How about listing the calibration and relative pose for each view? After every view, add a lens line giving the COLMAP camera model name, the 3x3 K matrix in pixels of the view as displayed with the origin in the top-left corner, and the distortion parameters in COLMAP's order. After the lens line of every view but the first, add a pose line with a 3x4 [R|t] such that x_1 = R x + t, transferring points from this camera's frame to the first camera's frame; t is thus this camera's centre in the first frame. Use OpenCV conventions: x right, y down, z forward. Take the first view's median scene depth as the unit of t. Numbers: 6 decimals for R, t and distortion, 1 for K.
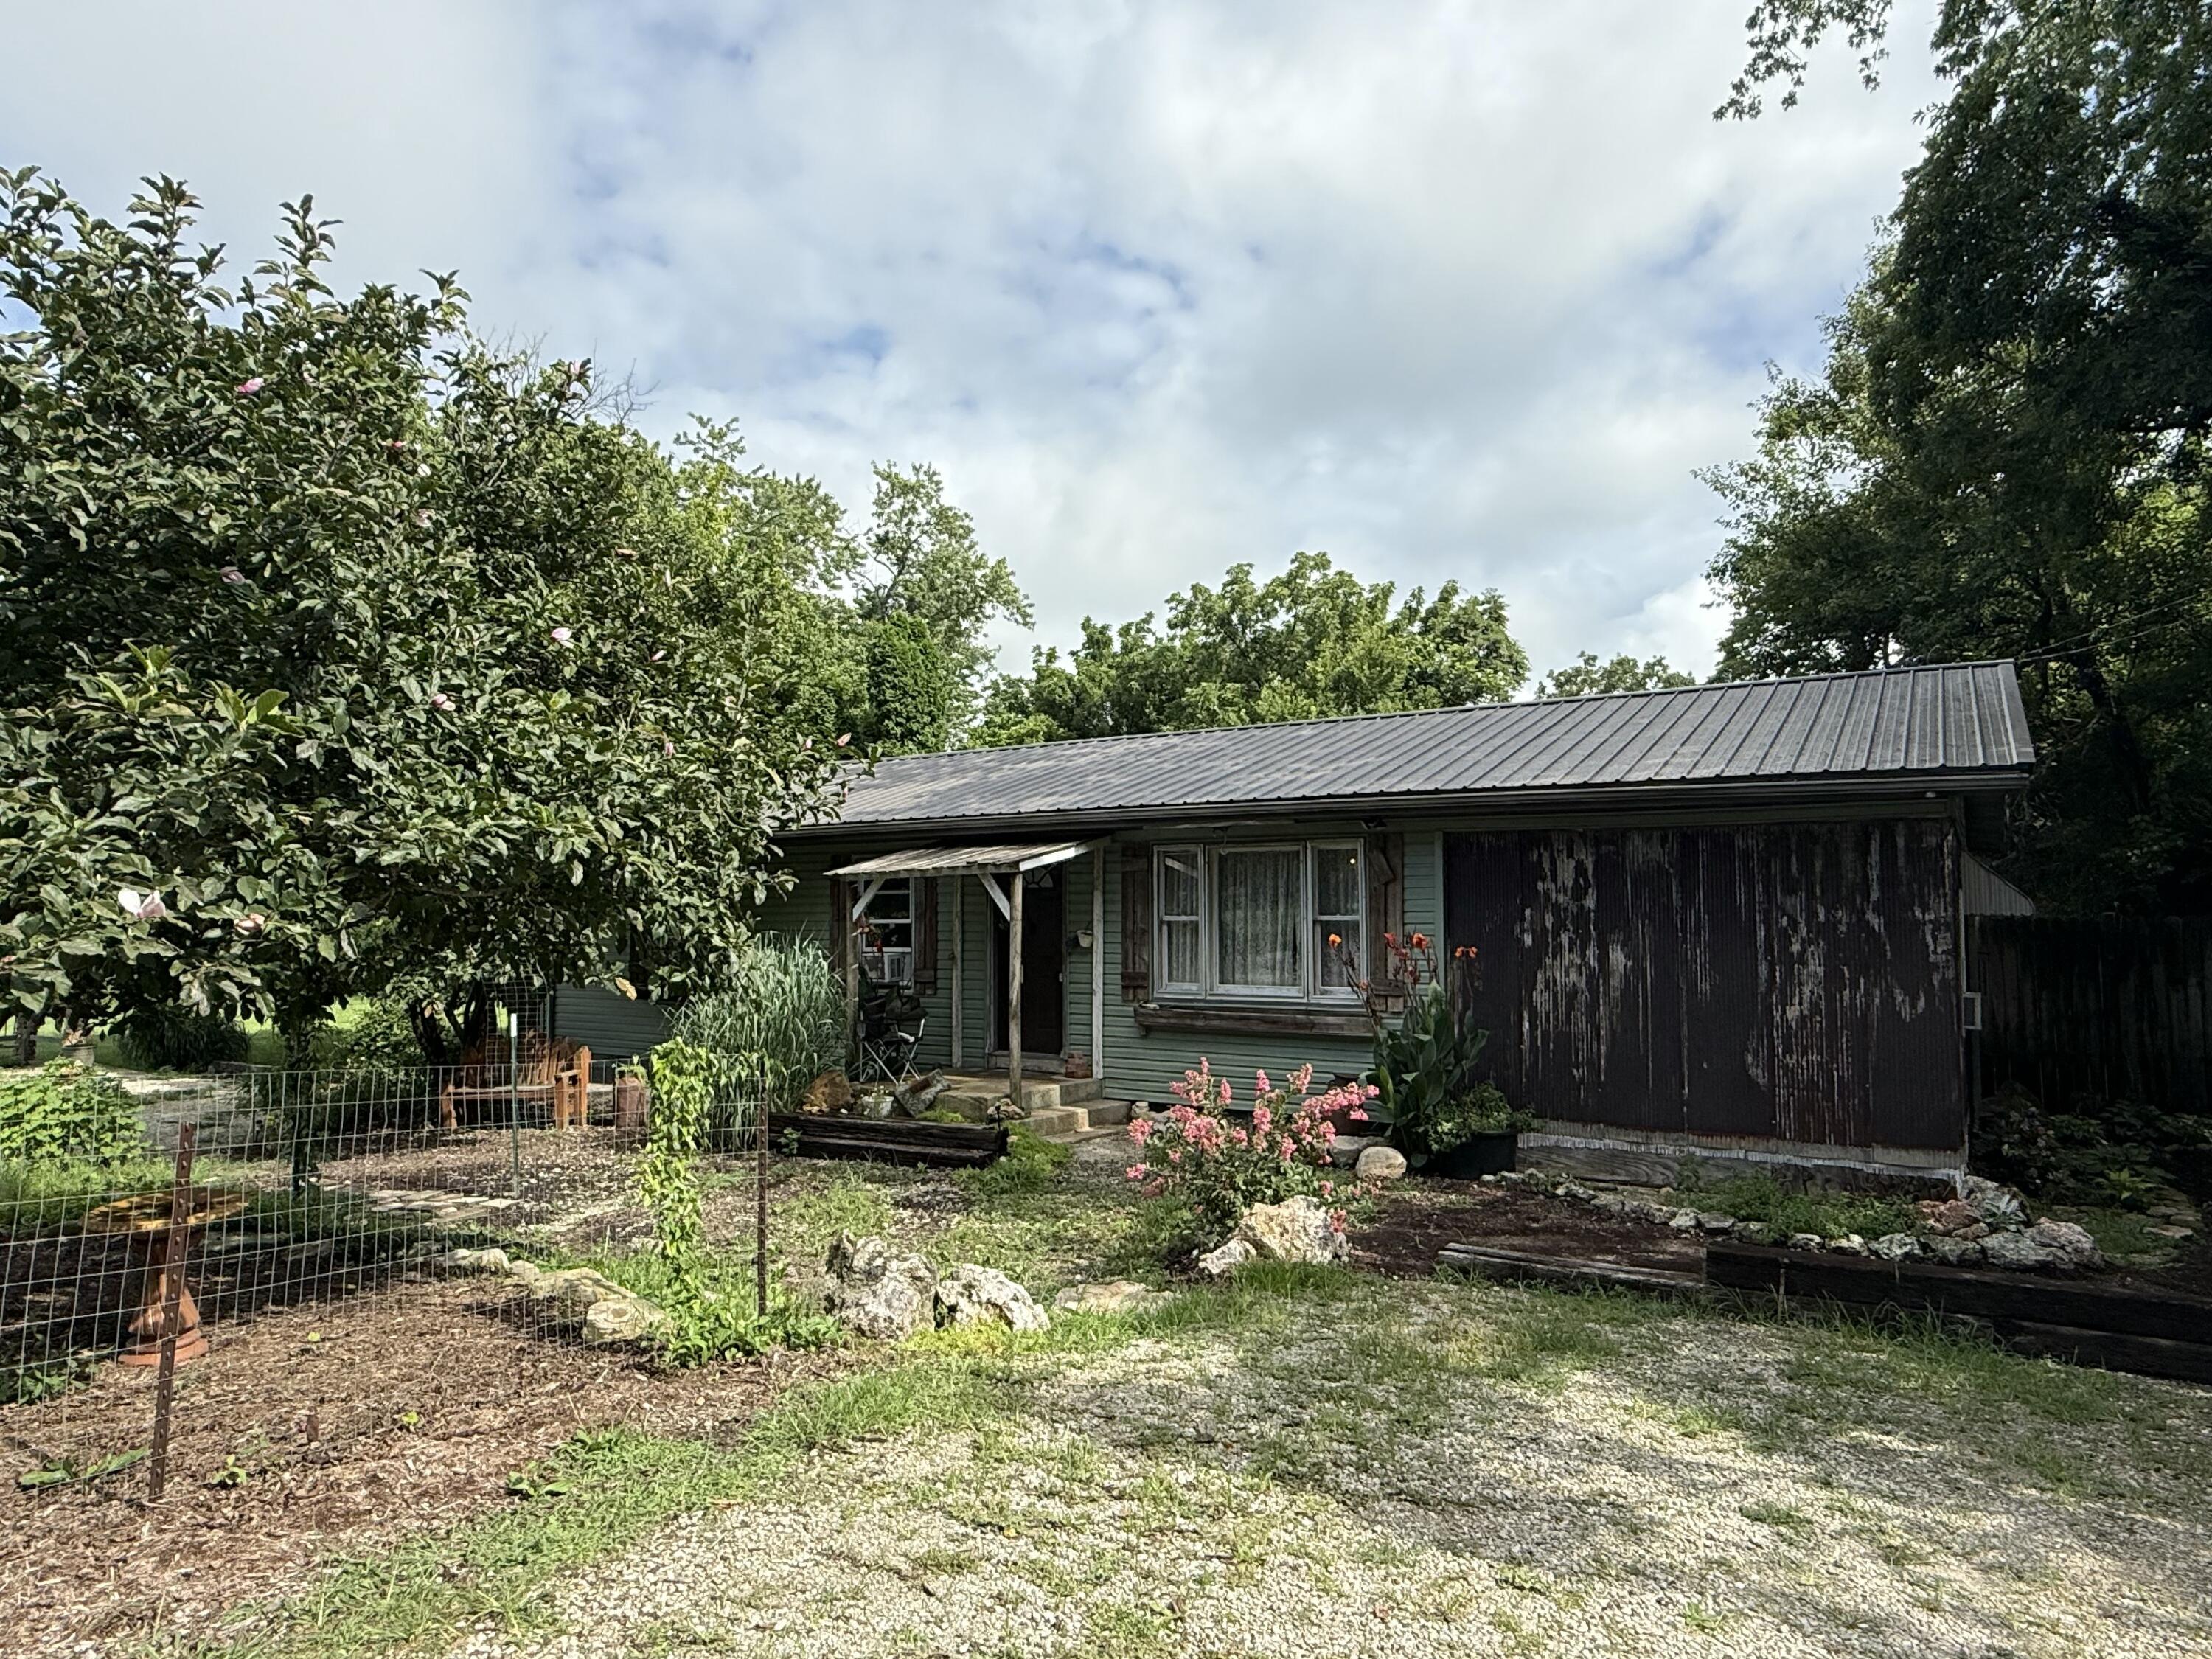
lens RADIAL K [[1315.8, 0, 1183.9], [0, 1315.8, 806.9], [0, 0, 1]] dist [0.000674, 0.002861]
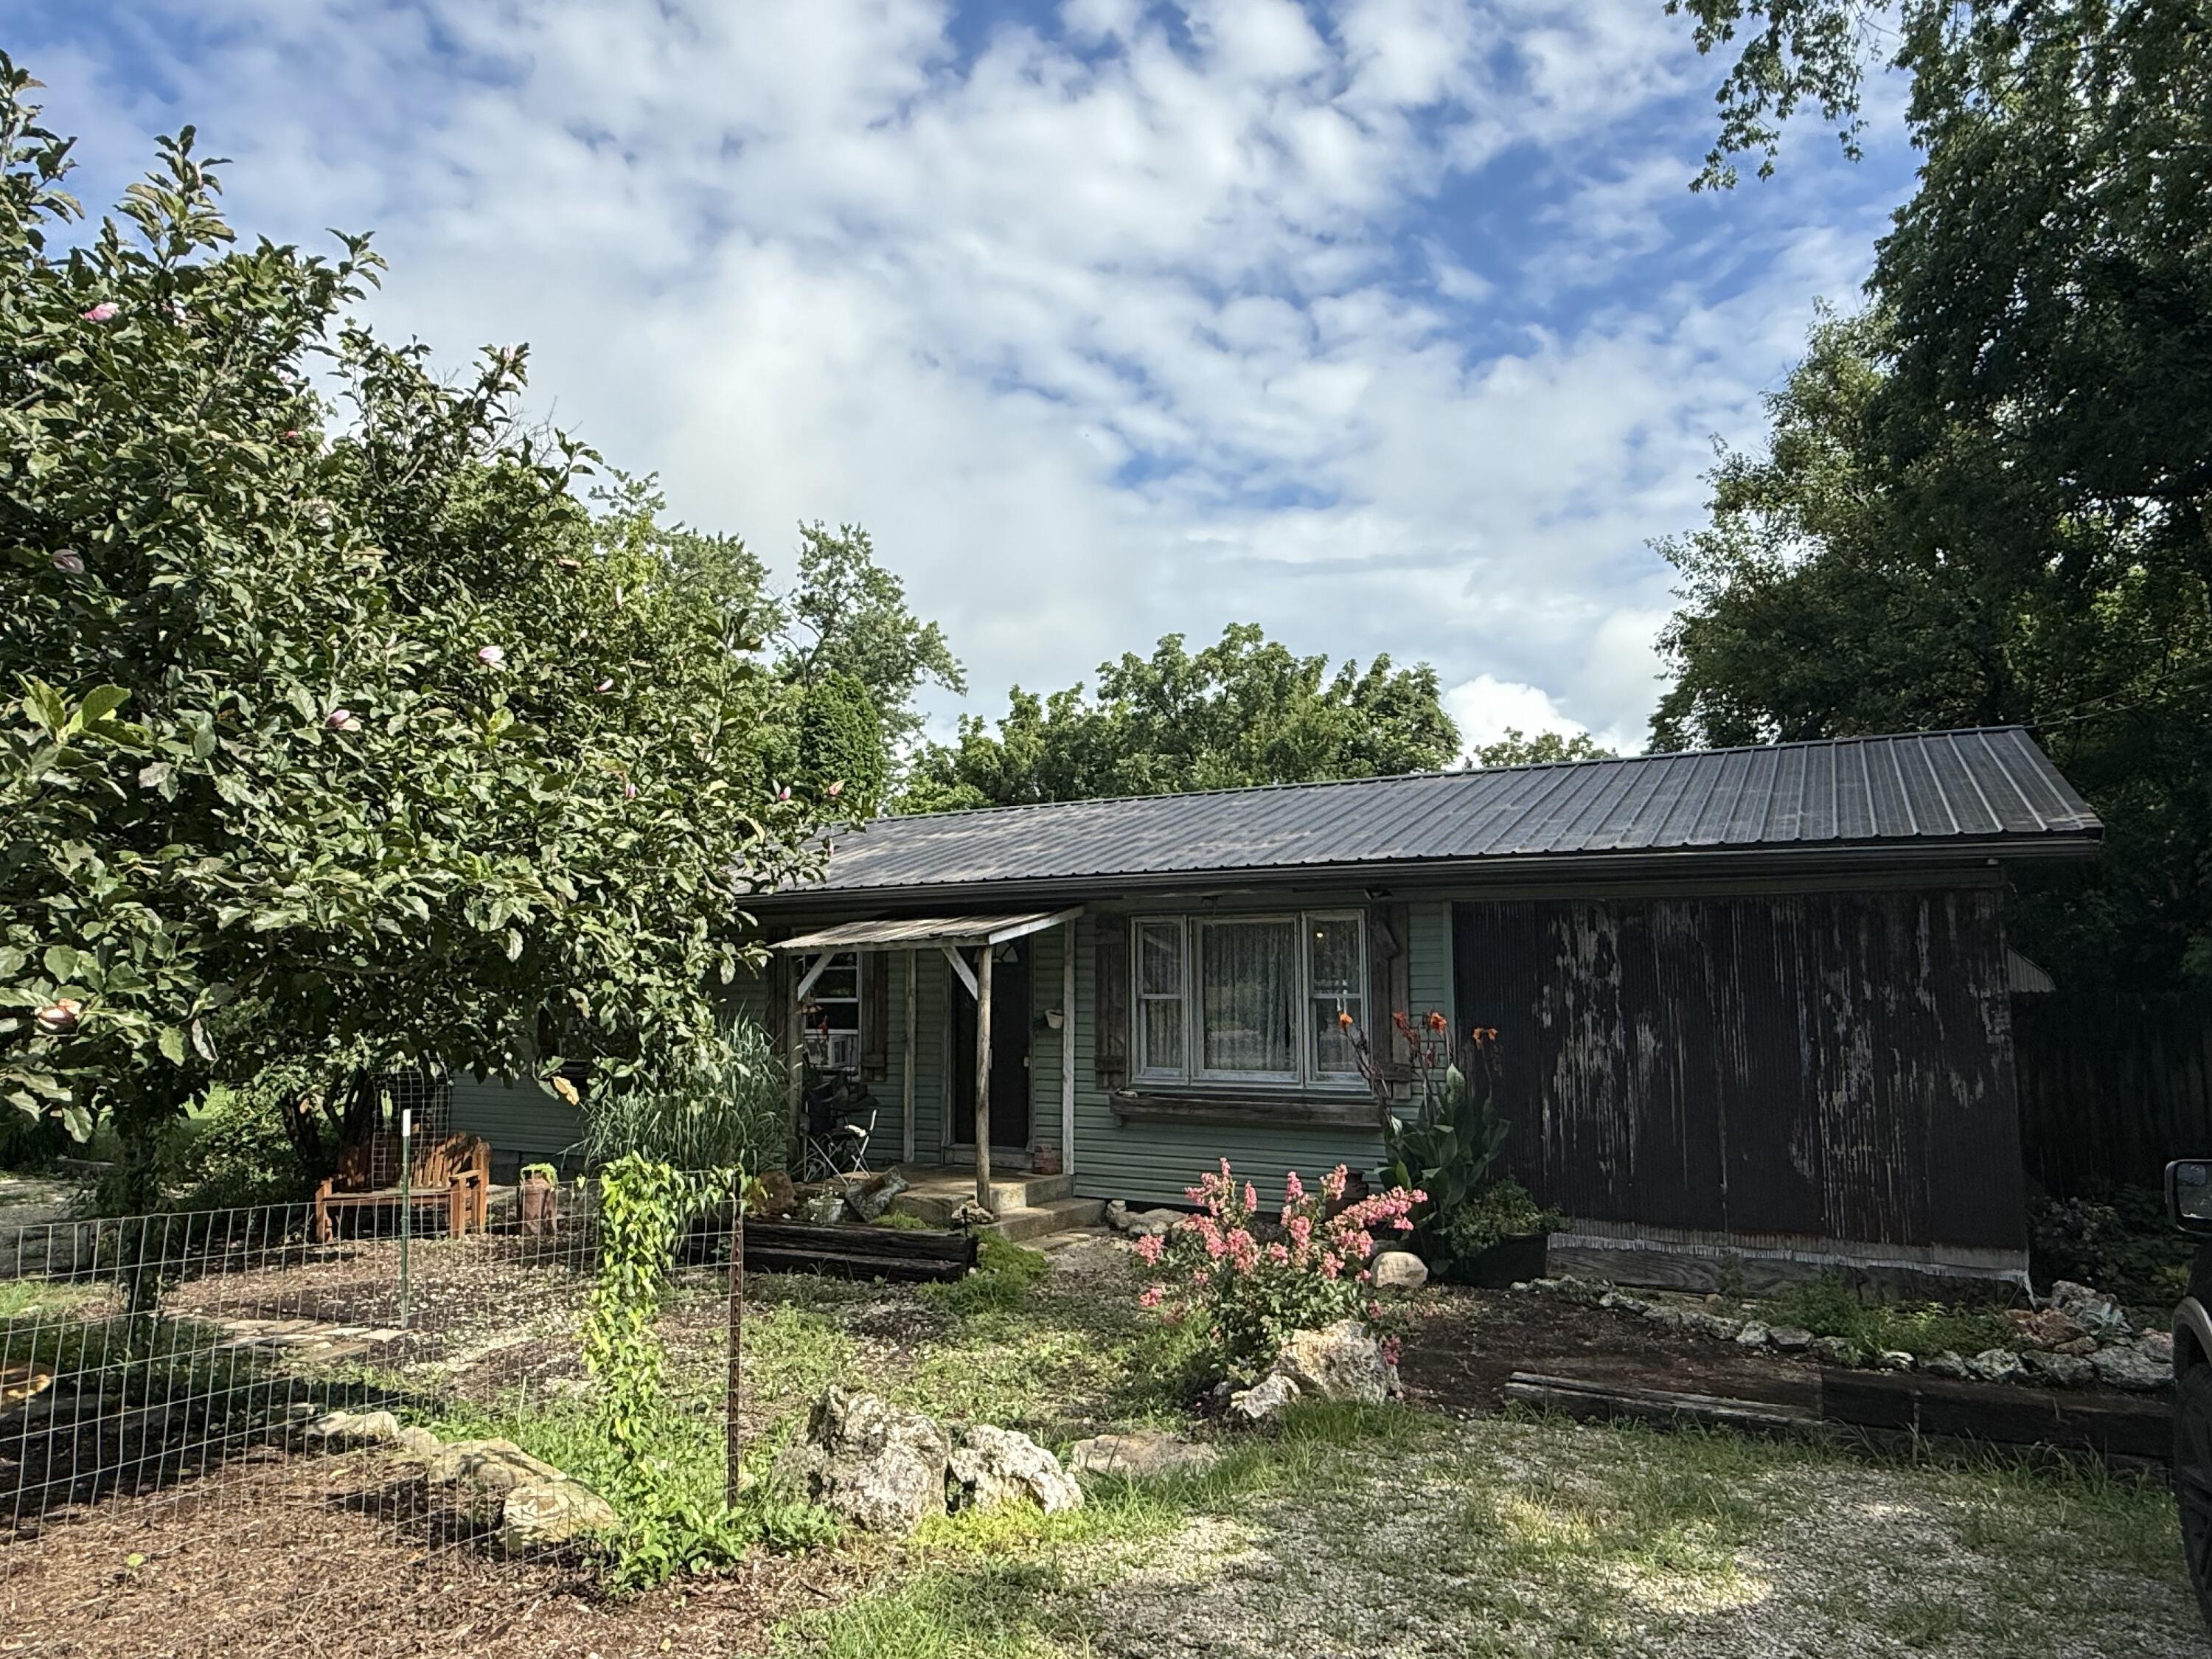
lens RADIAL K [[1315.8, 0, 1181.1], [0, 1315.8, 816.4], [0, 0, 1]] dist [0.000674, 0.002861]
pose [[0.997920, 0.007436, 0.064038, -0.061947], [-0.004249, 0.998752, -0.049764, 0.006503], [-0.064328, 0.049388, 0.996706, 0.102097]]
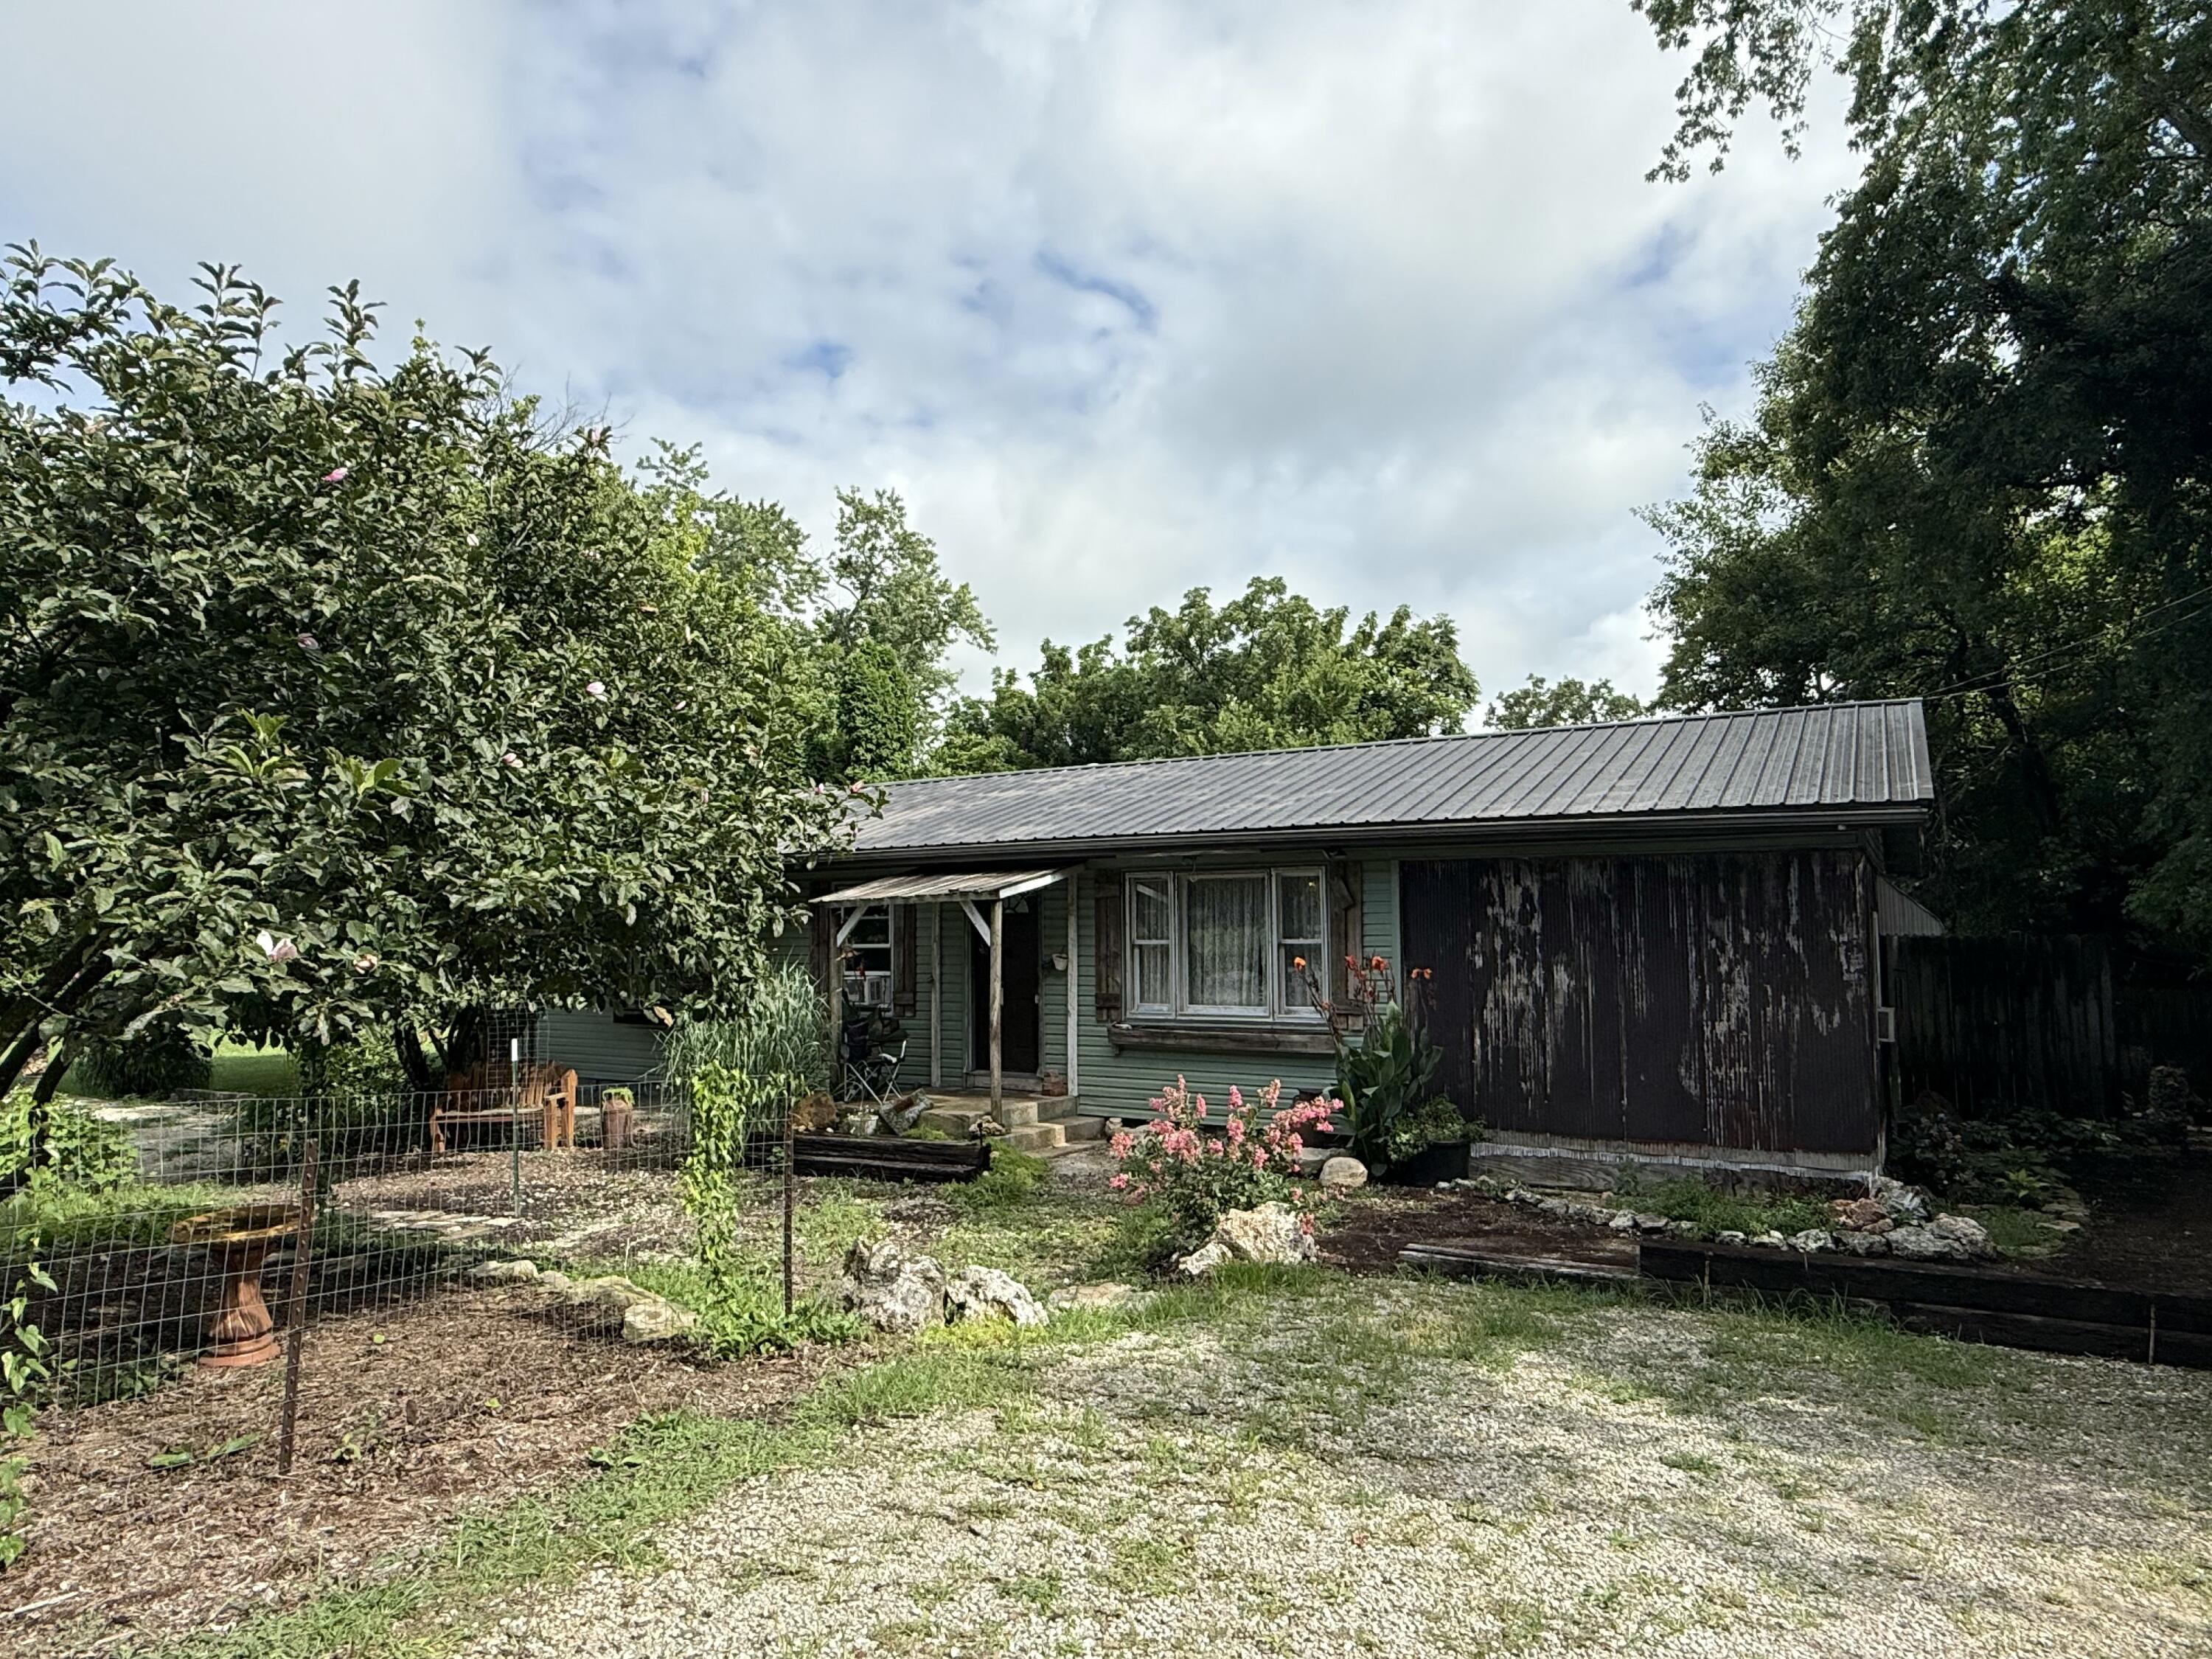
lens RADIAL K [[1315.8, 0, 1192.7], [0, 1315.8, 797.5], [0, 0, 1]] dist [0.000674, 0.002861]
pose [[0.999139, -0.000702, 0.041489, -0.017179], [0.001519, 0.999805, -0.019678, -0.012942], [-0.041467, 0.019724, 0.998945, -0.069525]]
